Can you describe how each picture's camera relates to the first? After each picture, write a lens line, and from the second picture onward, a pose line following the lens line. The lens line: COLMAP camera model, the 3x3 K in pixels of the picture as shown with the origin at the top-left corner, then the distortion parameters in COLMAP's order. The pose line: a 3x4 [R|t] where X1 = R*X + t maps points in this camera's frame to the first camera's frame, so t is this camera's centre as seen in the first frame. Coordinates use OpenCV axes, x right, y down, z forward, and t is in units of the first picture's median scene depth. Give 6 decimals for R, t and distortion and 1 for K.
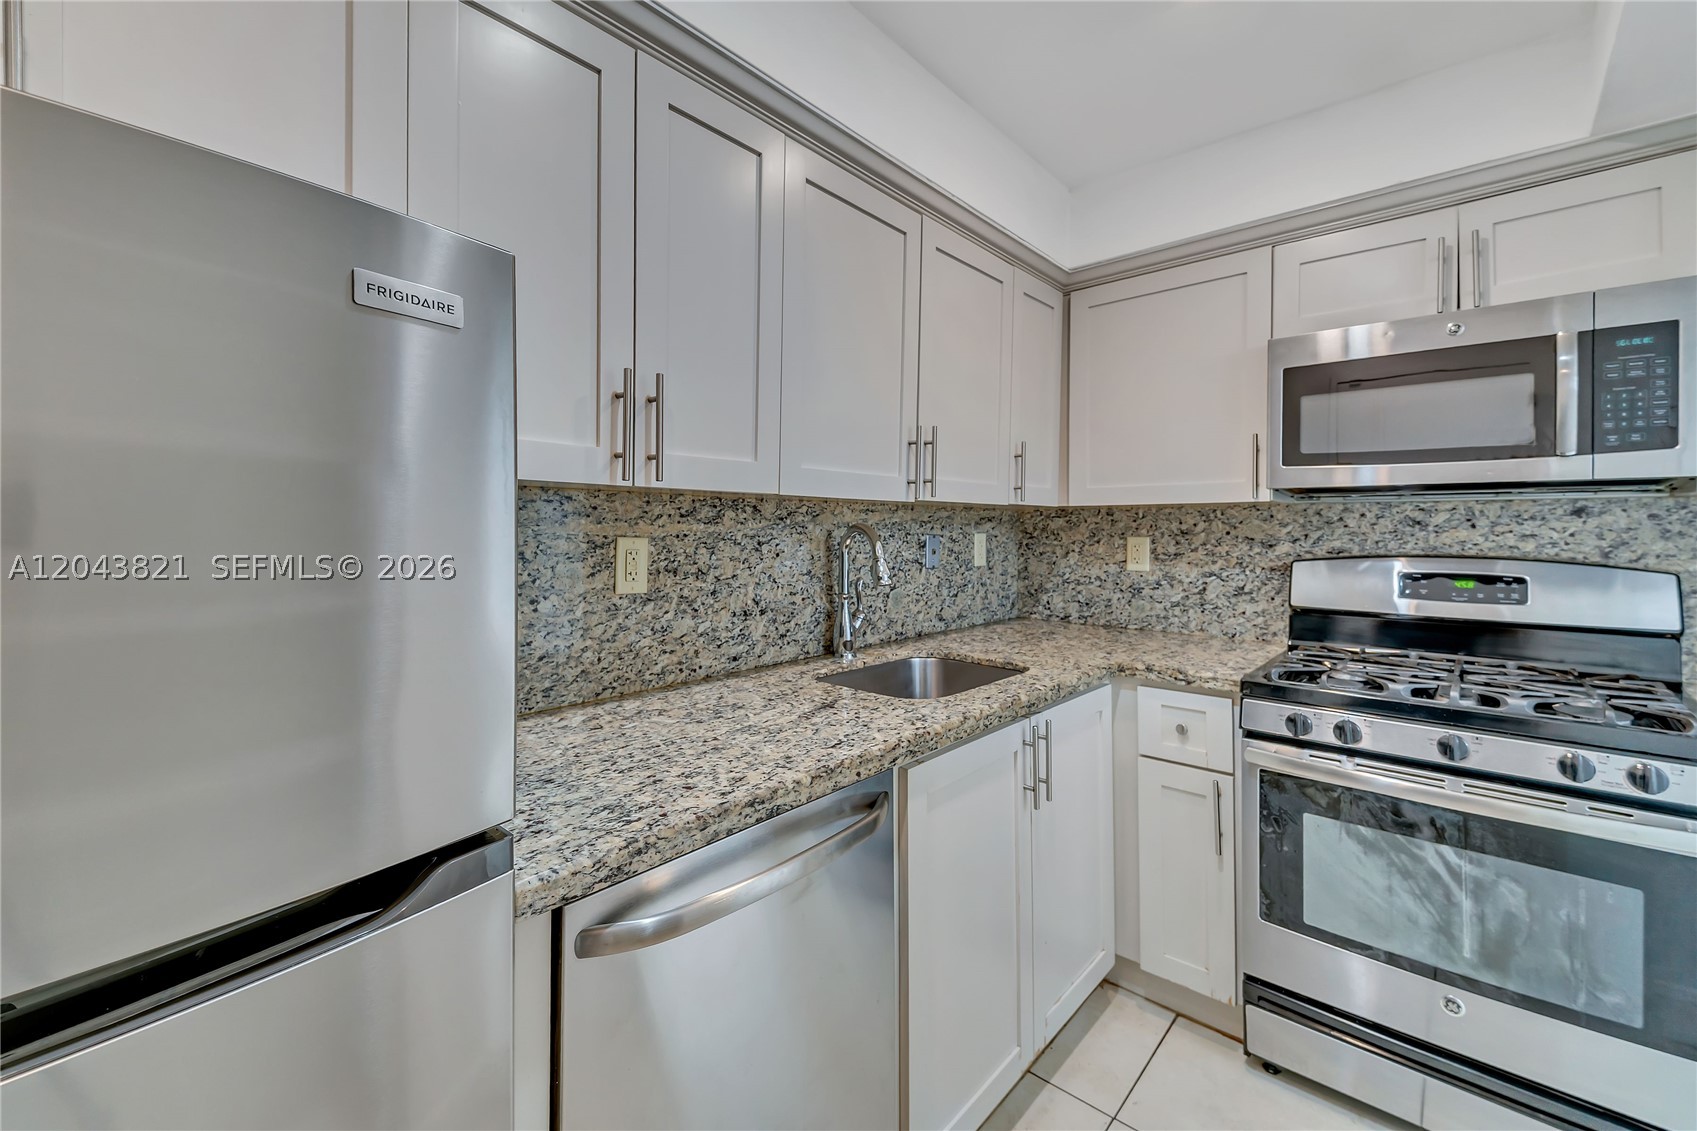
lens RADIAL K [[723.8, 0, 830.8], [0, 723.8, 533.4], [0, 0, 1]] dist [0.034224, -0.014847]
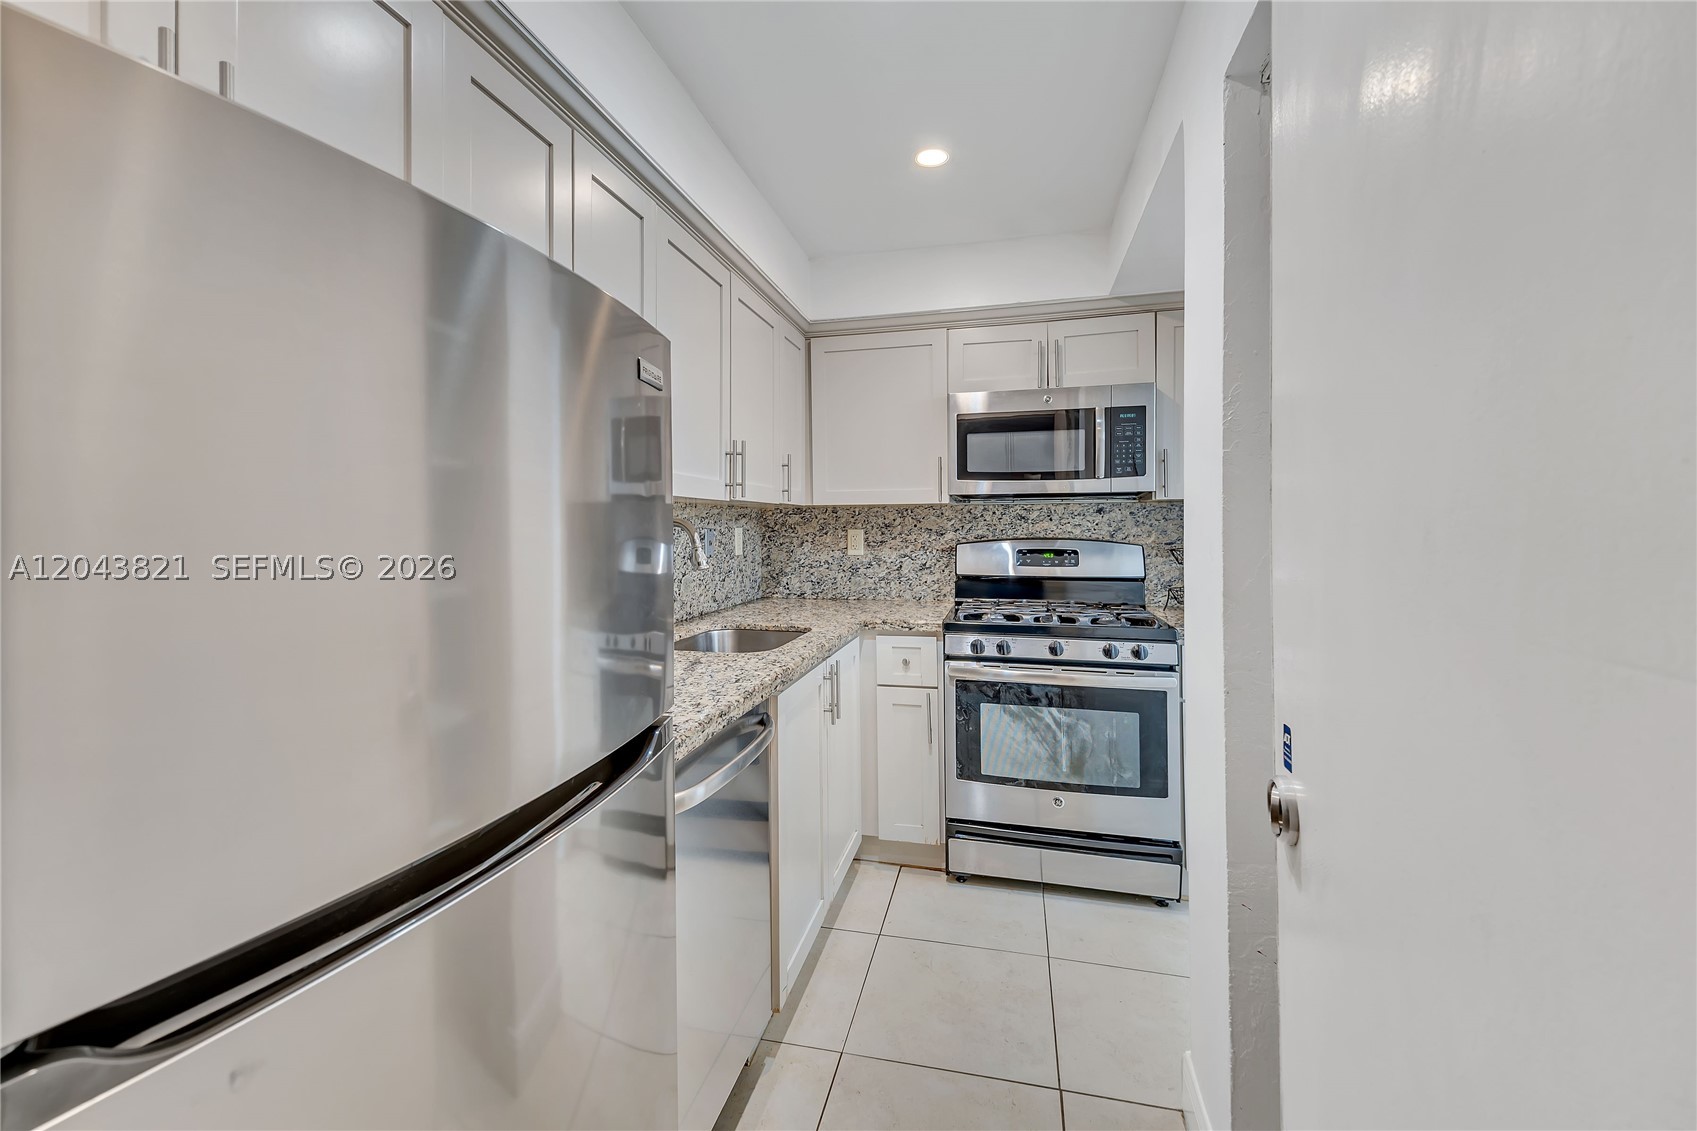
lens RADIAL K [[723.8, 0, 837.4], [0, 723.8, 535.5], [0, 0, 1]] dist [0.034224, -0.014847]
pose [[0.881690, -0.014087, 0.471619, -0.312931], [0.012523, 0.999901, 0.006456, 0.010042], [-0.471663, 0.000214, 0.881779, -0.192655]]
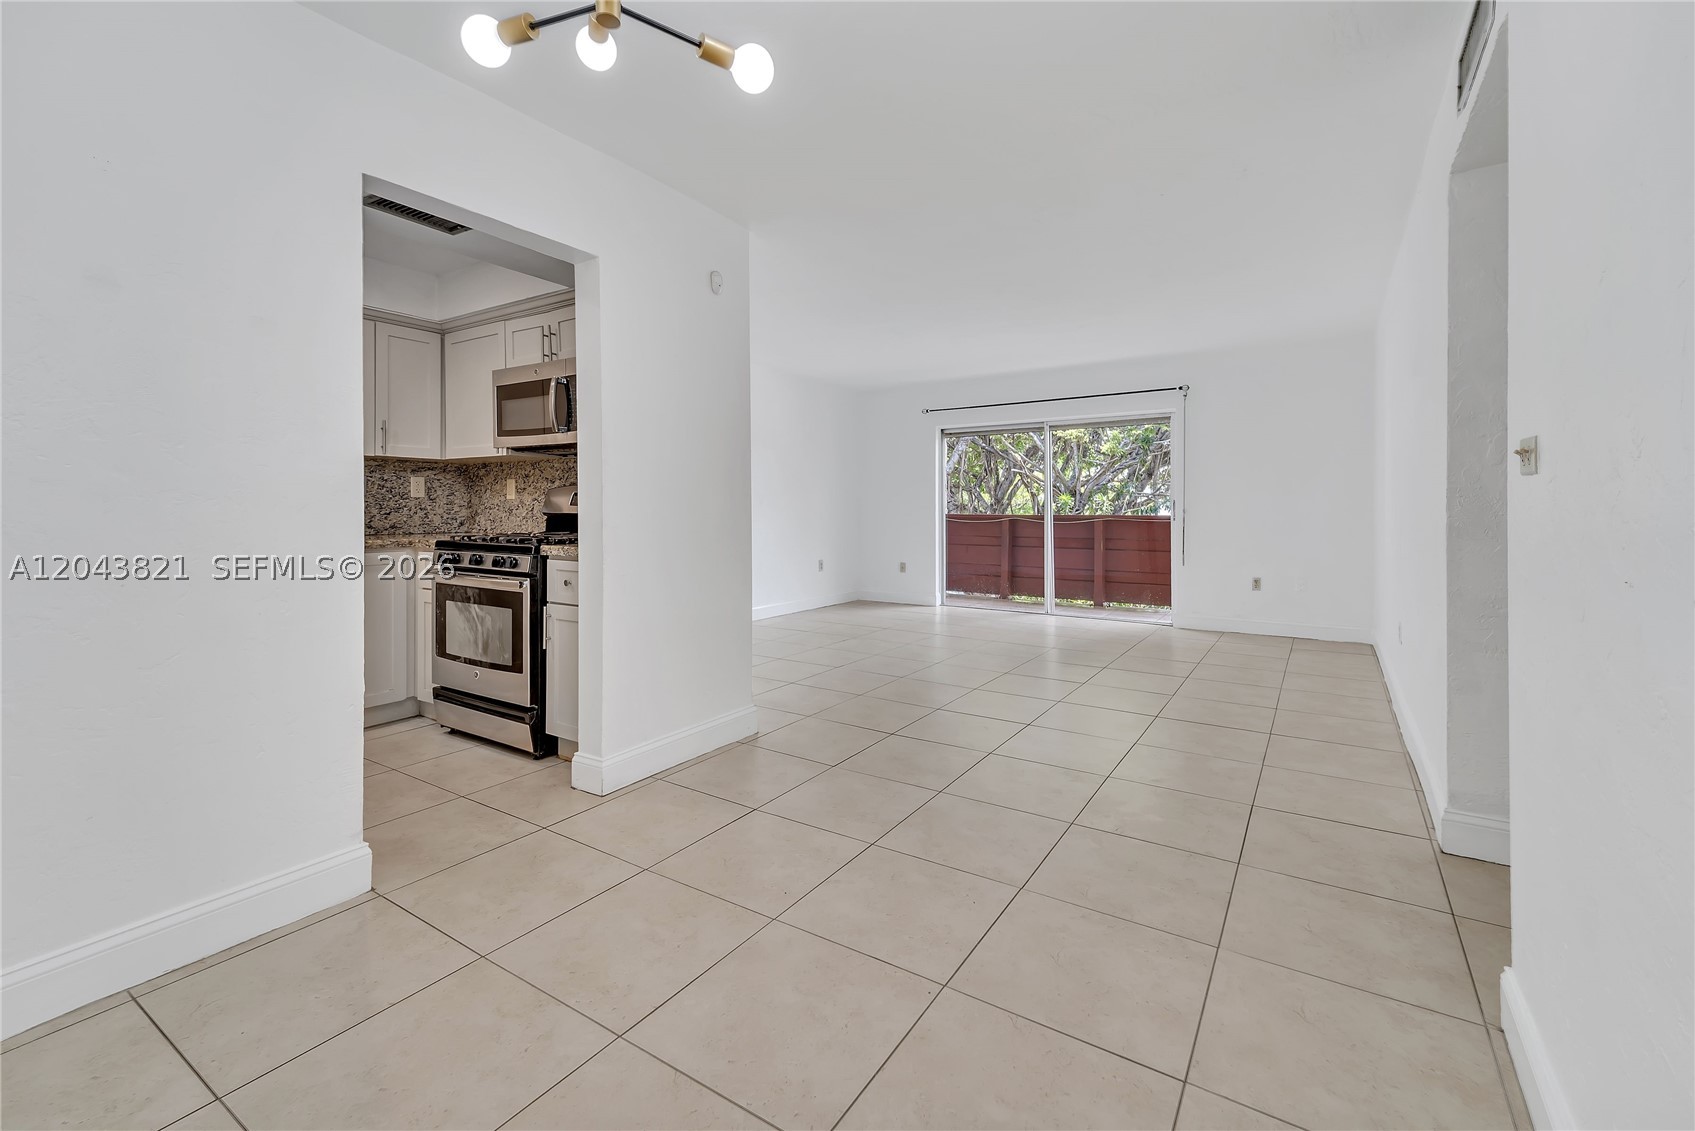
lens RADIAL K [[722.9, 0, 871.2], [0, 722.9, 517.7], [0, 0, 1]] dist [0.034224, -0.014847]
pose [[0.985224, -0.003187, 0.171239, 1.348865], [0.002661, 0.999991, 0.003297, 0.128346], [-0.171248, -0.002792, 0.985224, -1.144429]]
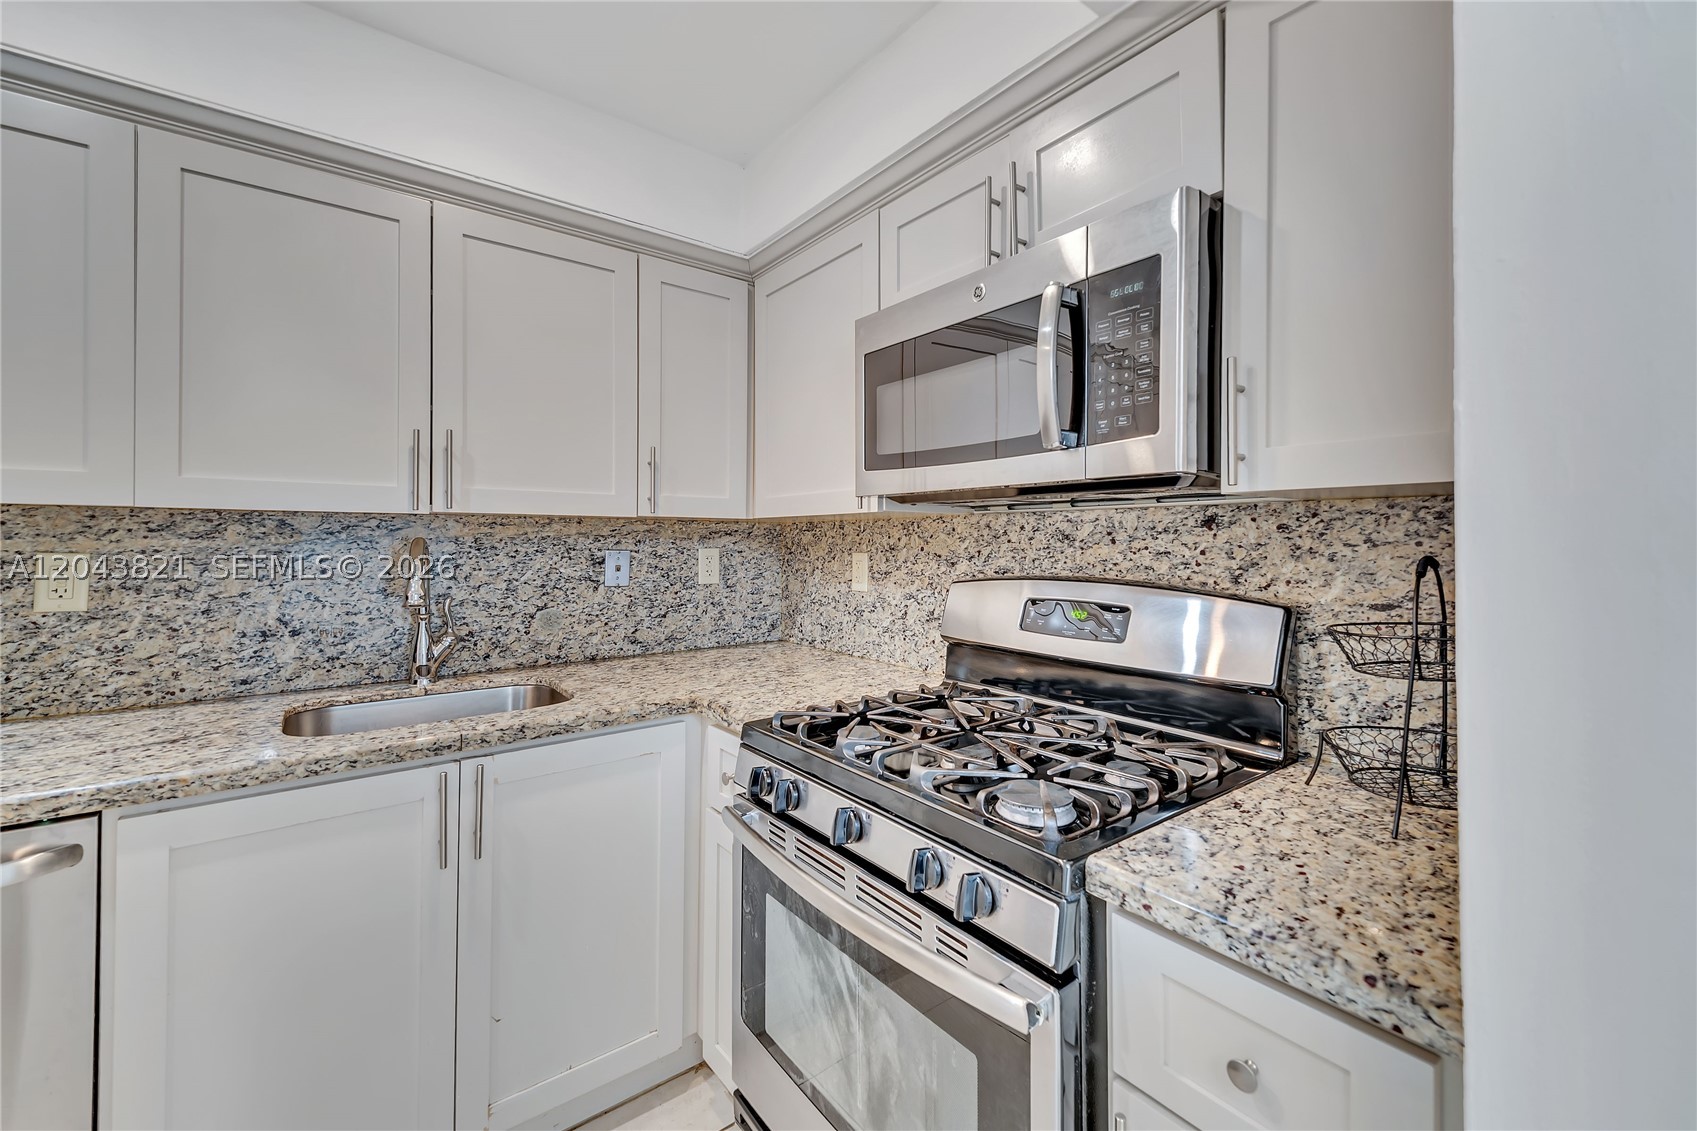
lens RADIAL K [[696.1, 0, 864.7], [0, 696.1, 541.9], [0, 0, 1]] dist [0.008546, -0.002744]
pose [[0.985968, 0.000192, -0.166936, 0.802083], [-0.001474, 0.999970, -0.007555, -0.003149], [0.166930, 0.007695, 0.985939, 0.230688]]
